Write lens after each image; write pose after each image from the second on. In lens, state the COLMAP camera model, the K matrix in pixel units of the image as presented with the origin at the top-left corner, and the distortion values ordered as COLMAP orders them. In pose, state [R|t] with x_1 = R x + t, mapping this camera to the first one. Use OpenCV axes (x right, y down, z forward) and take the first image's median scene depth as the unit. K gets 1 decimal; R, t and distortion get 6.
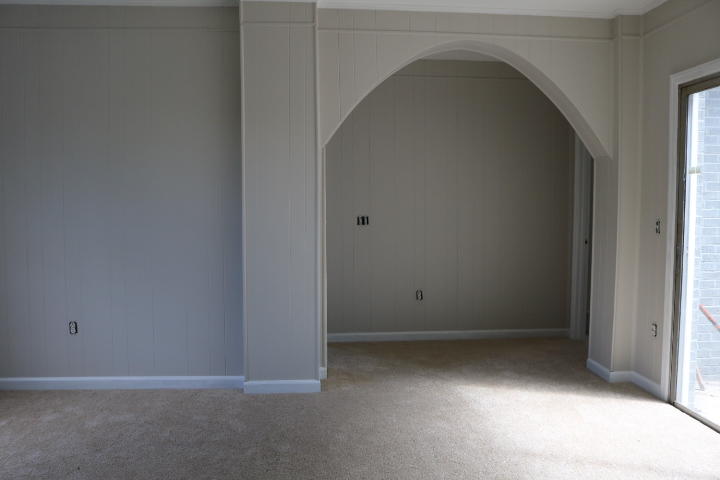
lens RADIAL K [[593.6, 0, 360.0], [0, 593.6, 240.0], [0, 0, 1]] dist [-0.154898, 0.096199]
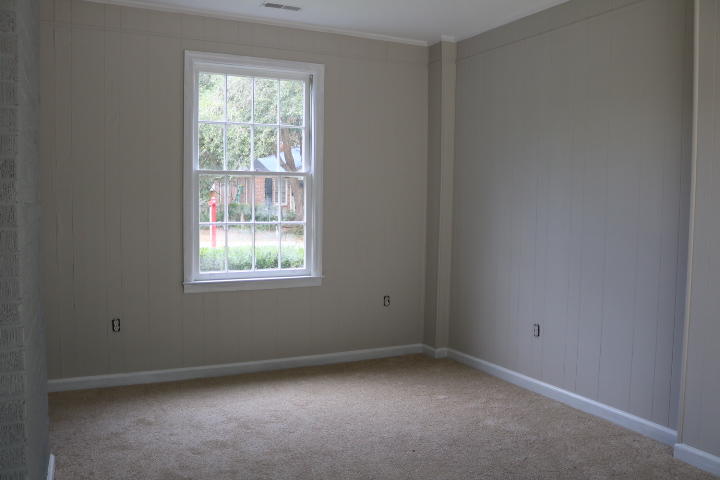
lens RADIAL K [[593.6, 0, 360.0], [0, 593.6, 240.0], [0, 0, 1]] dist [-0.154898, 0.096199]
pose [[0.378980, 0.070665, -0.922703, 0.319780], [-0.071965, 0.996311, 0.046744, -0.030698], [0.922602, 0.048687, 0.382668, 0.314568]]
